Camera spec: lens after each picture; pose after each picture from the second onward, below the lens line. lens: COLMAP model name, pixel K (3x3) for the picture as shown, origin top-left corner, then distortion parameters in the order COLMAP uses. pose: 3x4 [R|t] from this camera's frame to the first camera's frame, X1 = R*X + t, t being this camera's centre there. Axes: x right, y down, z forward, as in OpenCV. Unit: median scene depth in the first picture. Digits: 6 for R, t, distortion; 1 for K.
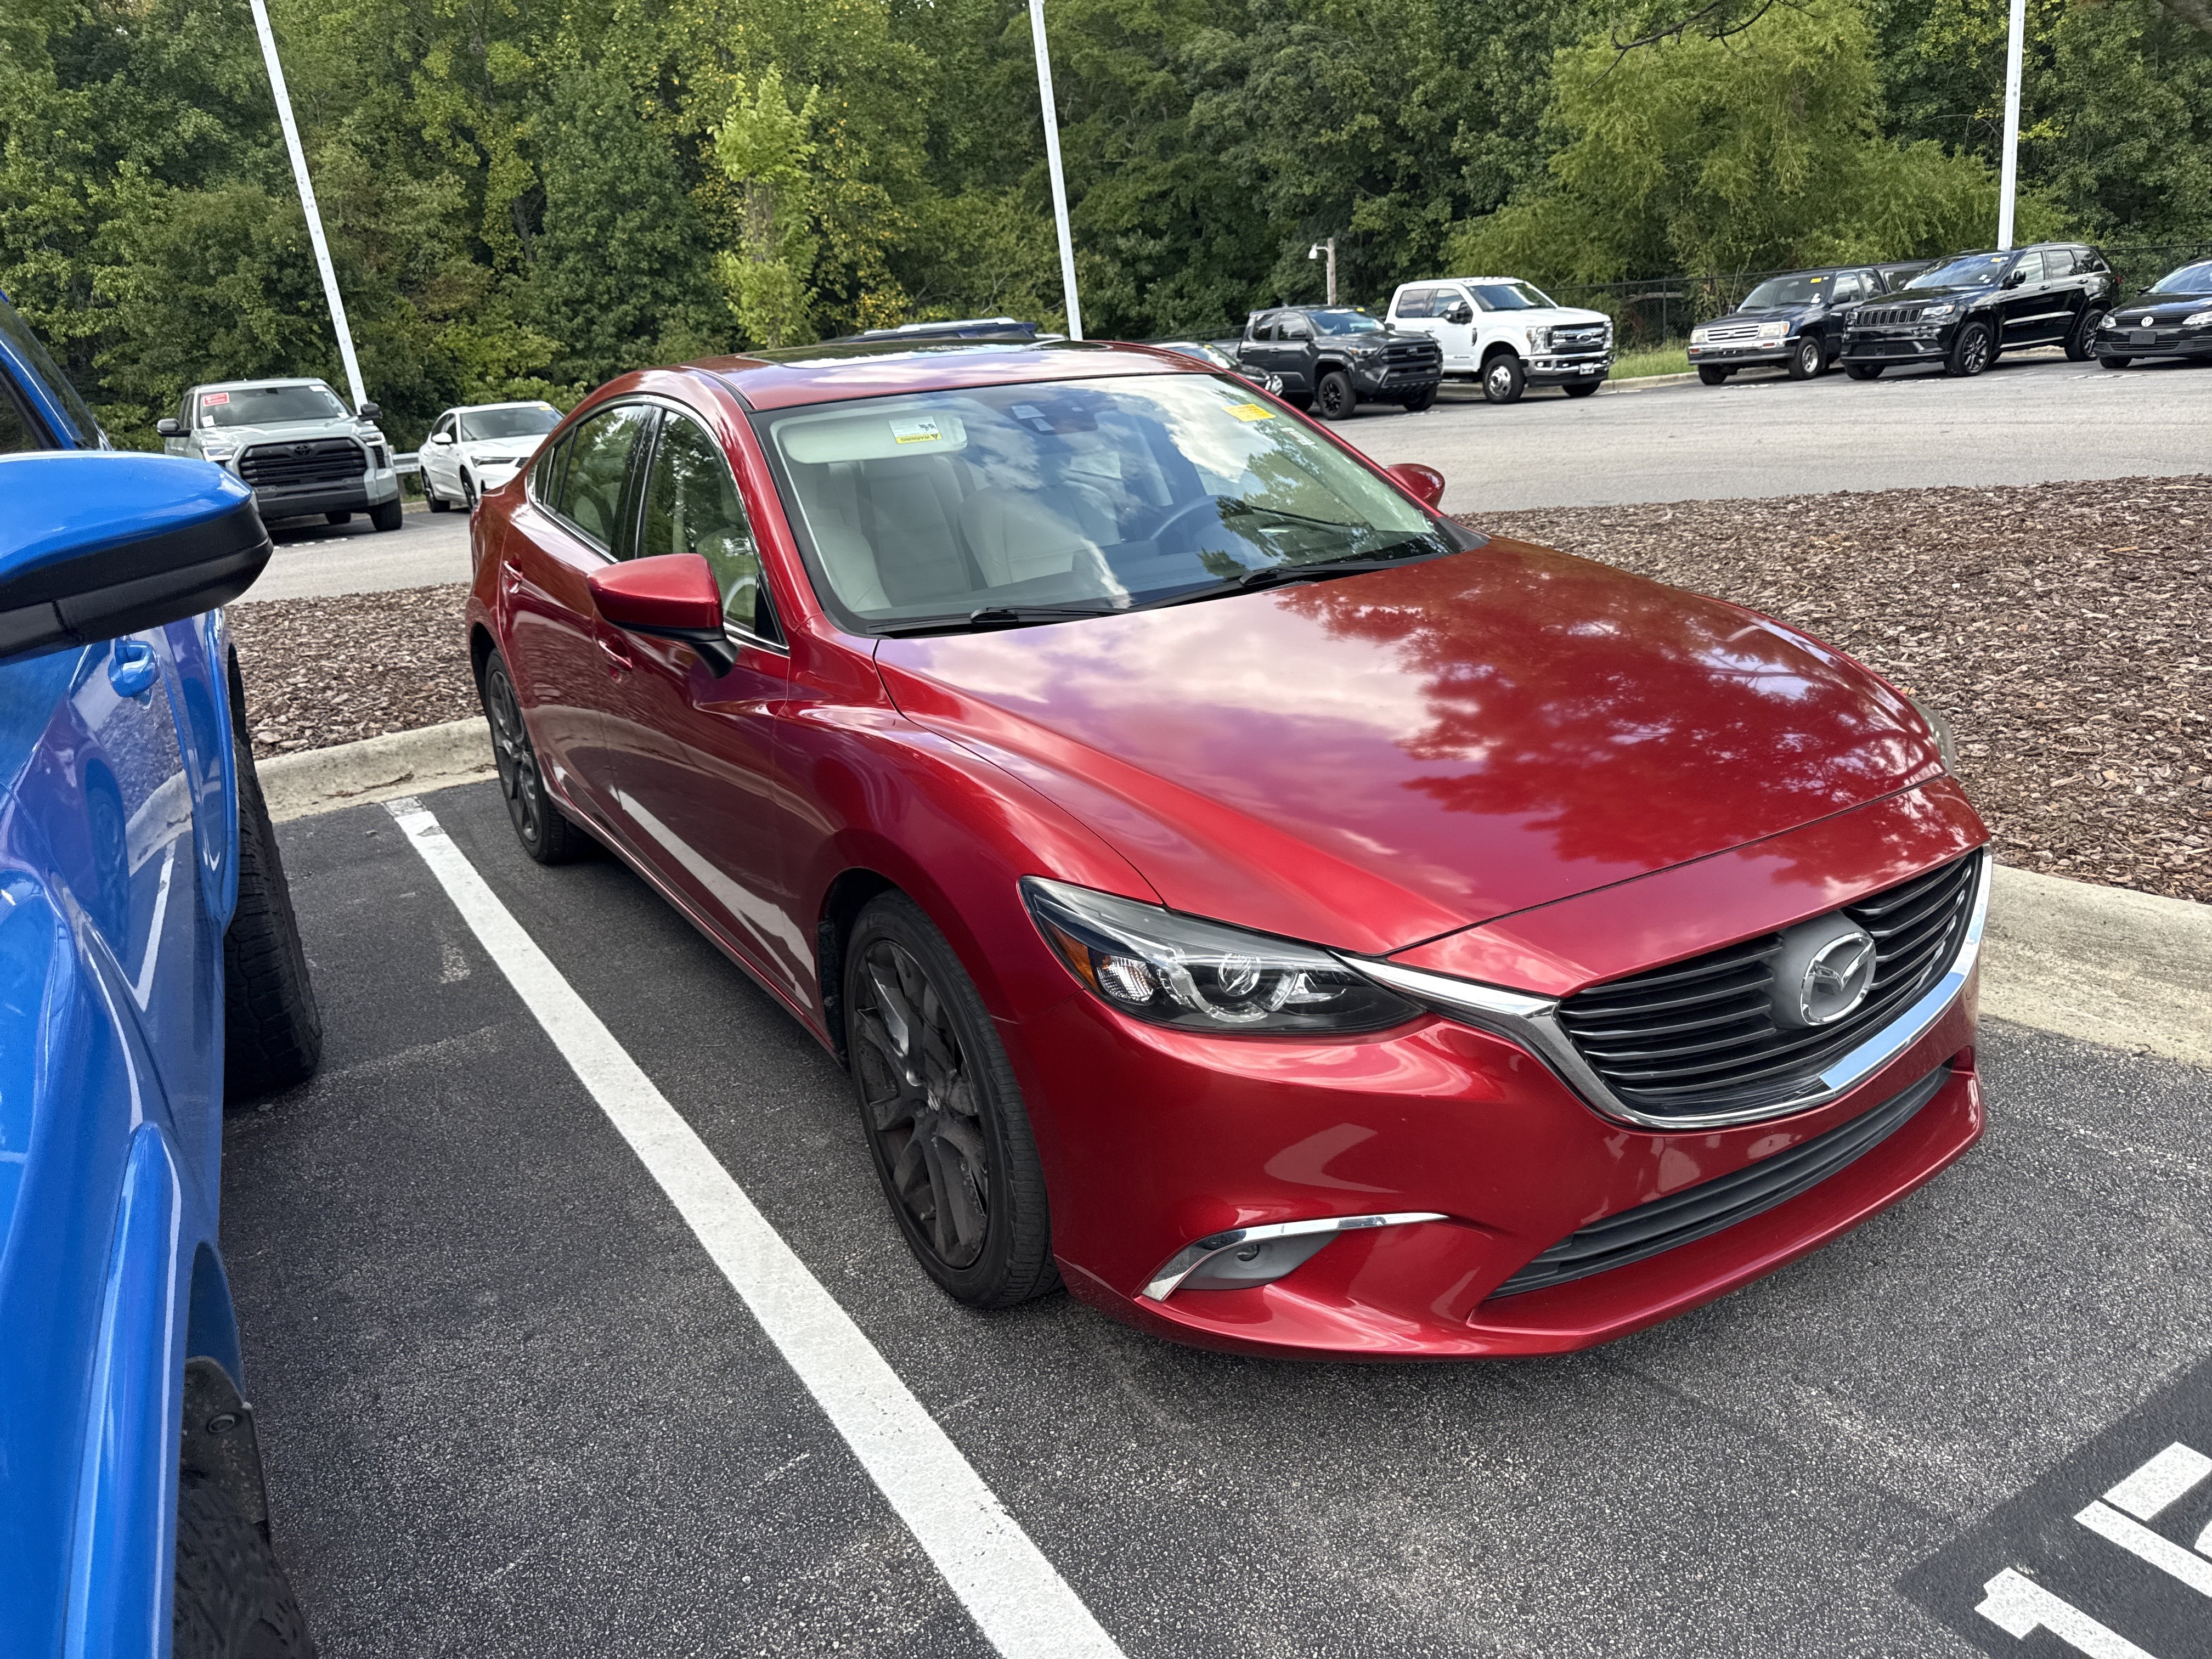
lens RADIAL K [[1573.6, 0, 1099.6], [0, 1573.6, 836.1], [0, 0, 1]] dist [0.010619, -0.014670]
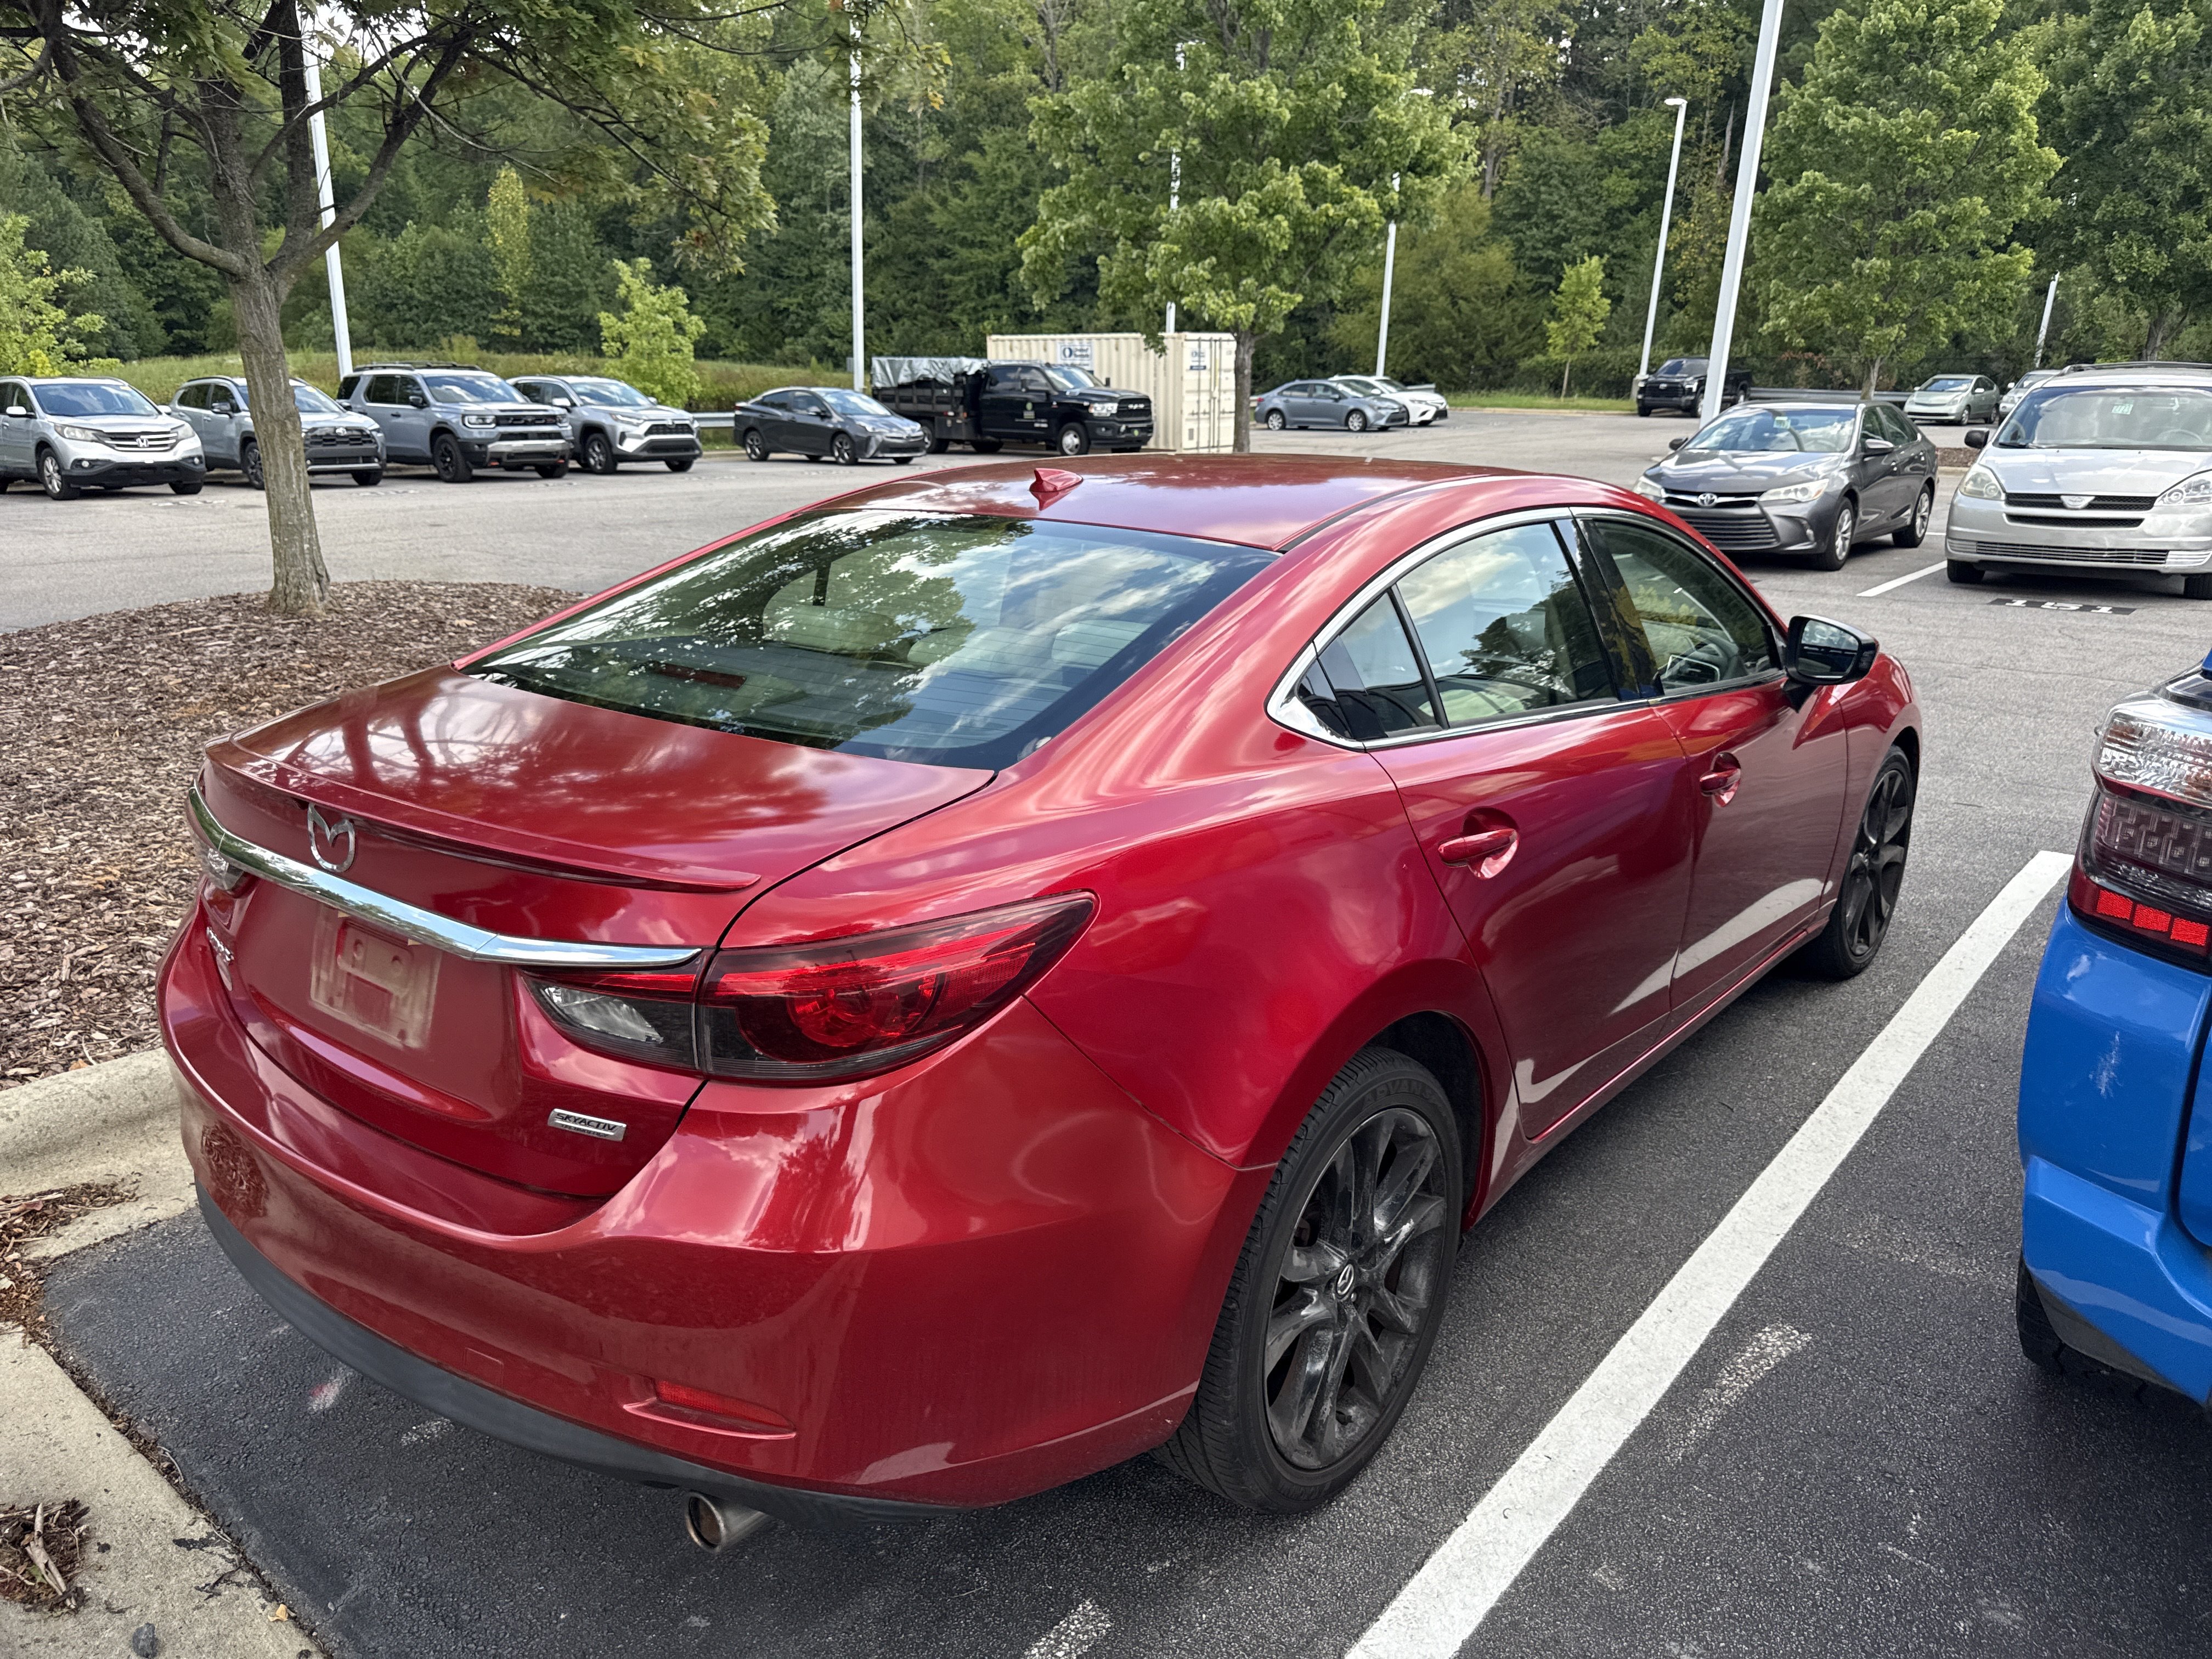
lens RADIAL K [[1573.6, 0, 1115.9], [0, 1573.6, 855.8], [0, 0, 1]] dist [0.010619, -0.014670]
pose [[-0.334241, -0.209687, 0.918866, -0.073368], [0.307009, 0.897539, 0.316496, -0.033071], [-0.891083, 0.387886, -0.235618, 0.109521]]
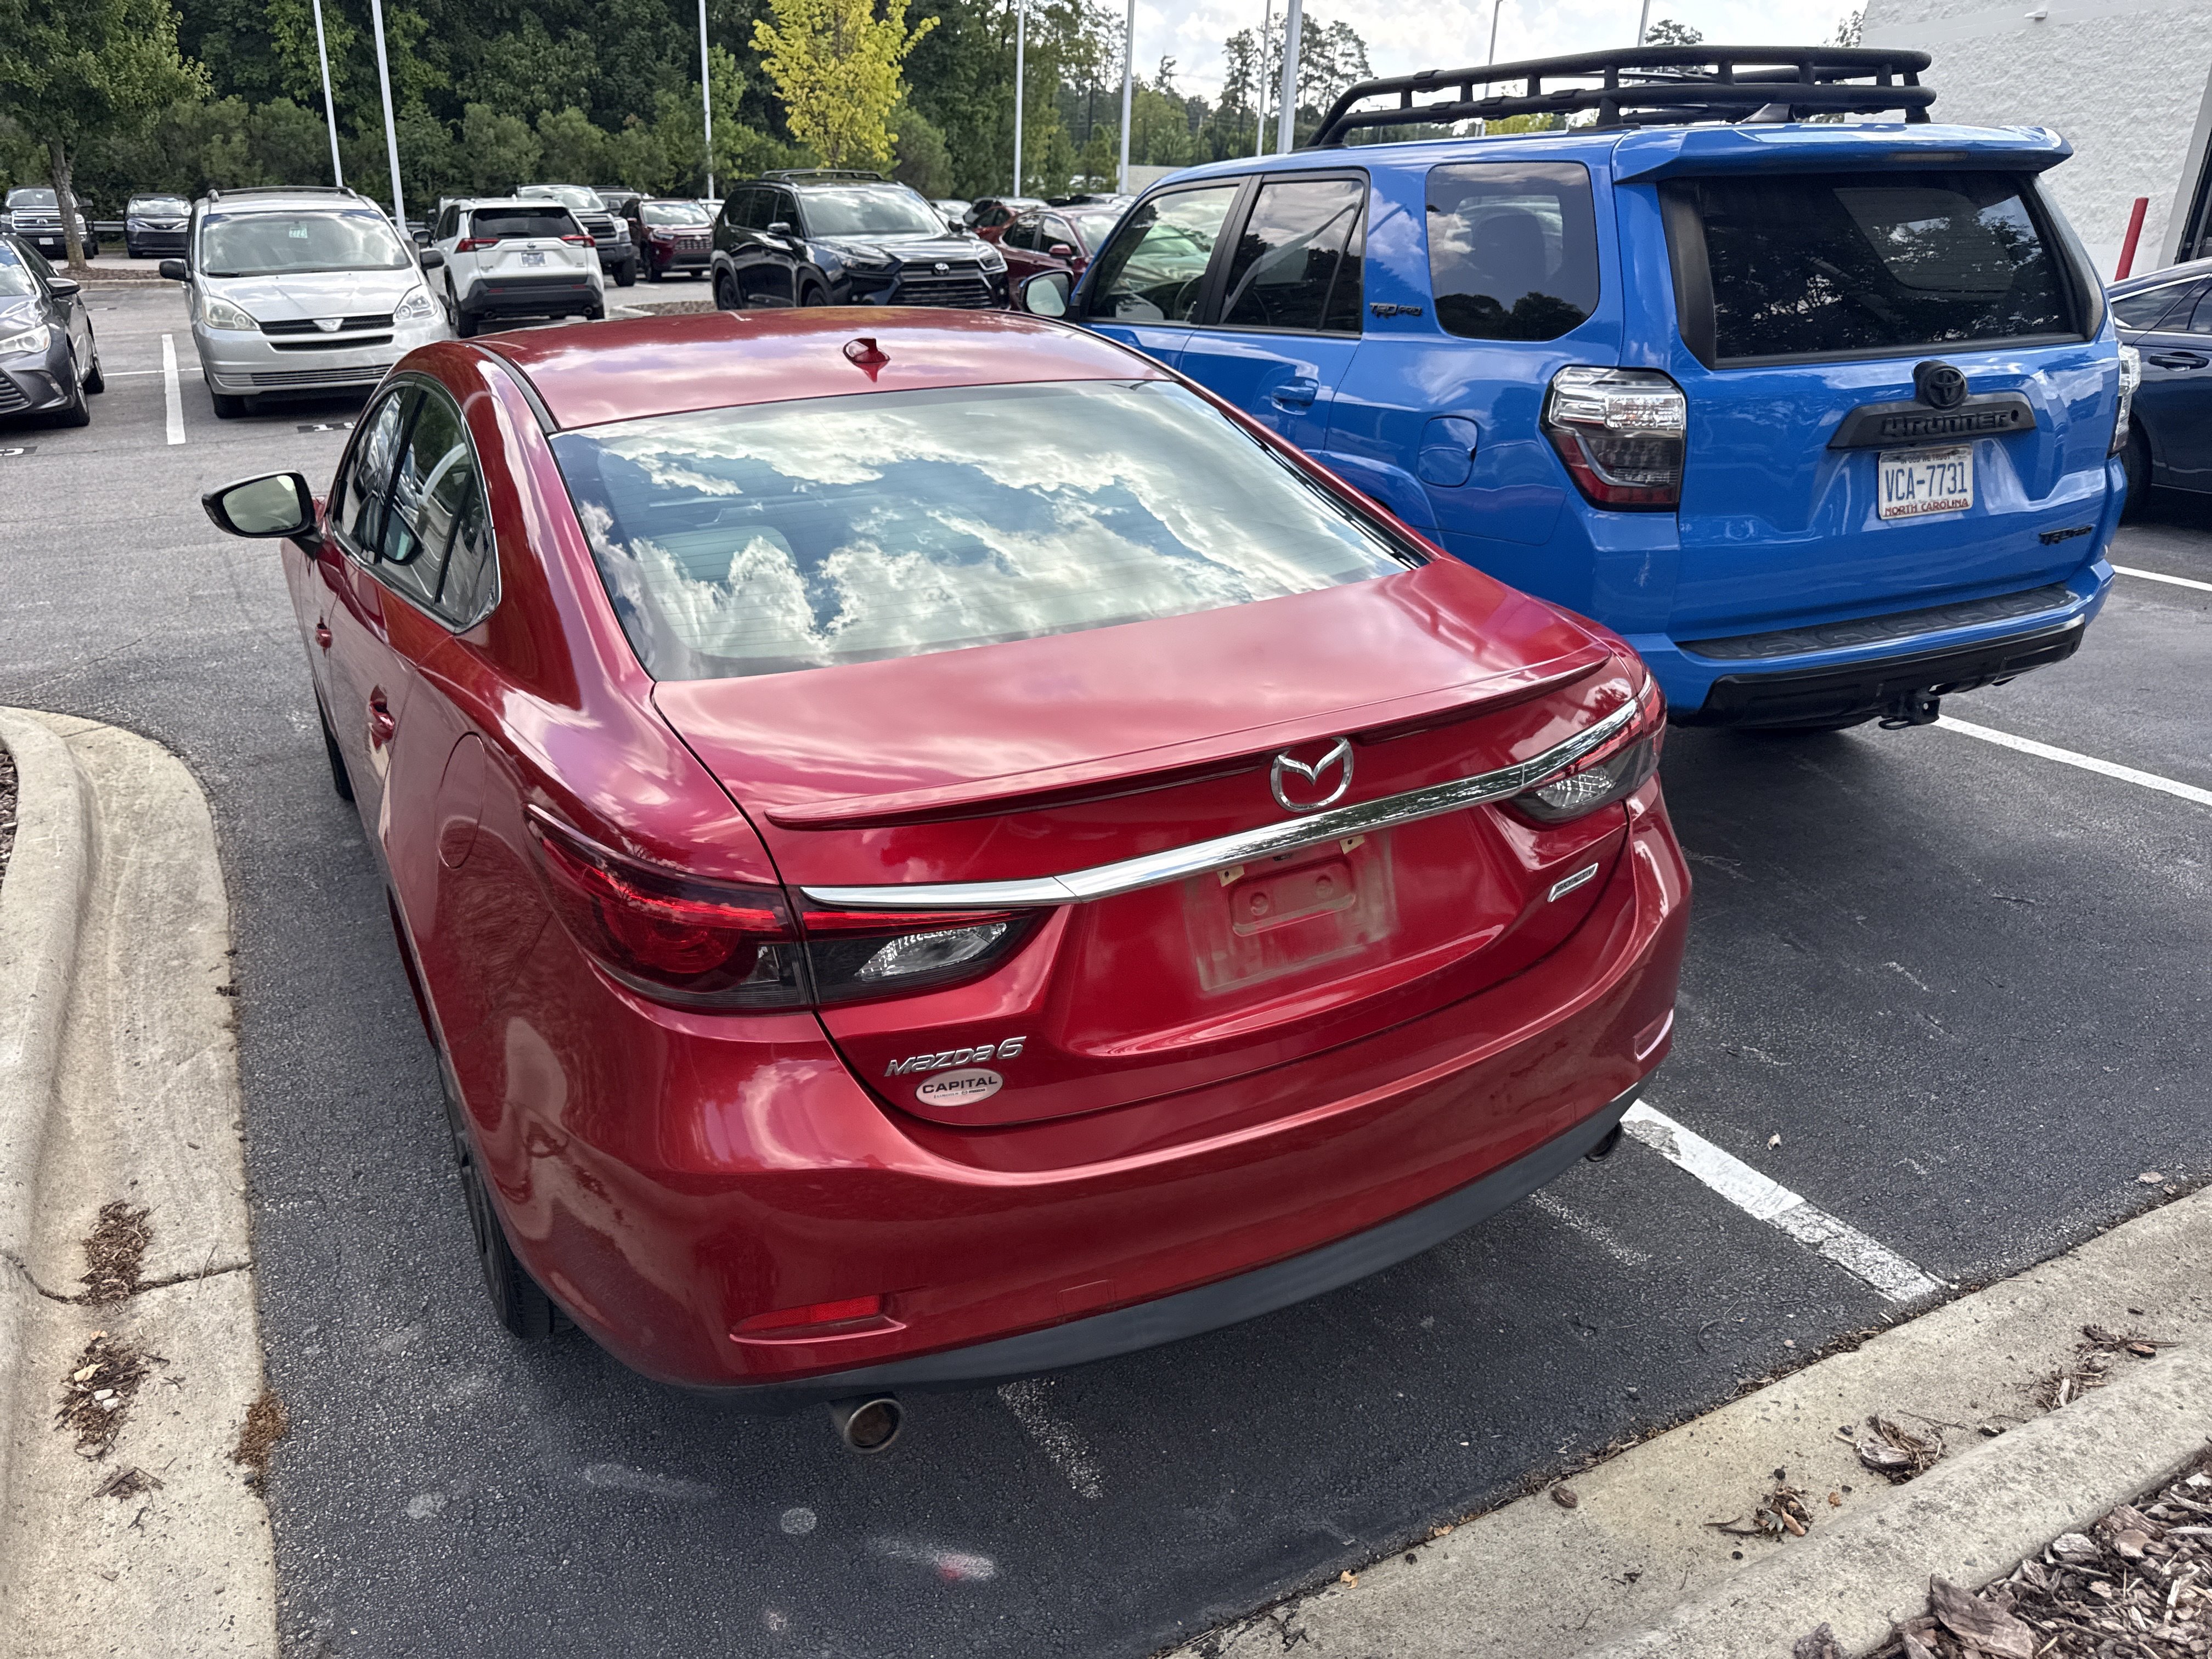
lens RADIAL K [[1573.6, 0, 1102.4], [0, 1573.6, 837.1], [0, 0, 1]] dist [0.010619, -0.014670]
pose [[-0.995333, 0.055757, 0.078765, -0.029556], [0.093485, 0.759627, 0.643605, -0.049941], [-0.023947, 0.647965, -0.761294, 0.146071]]
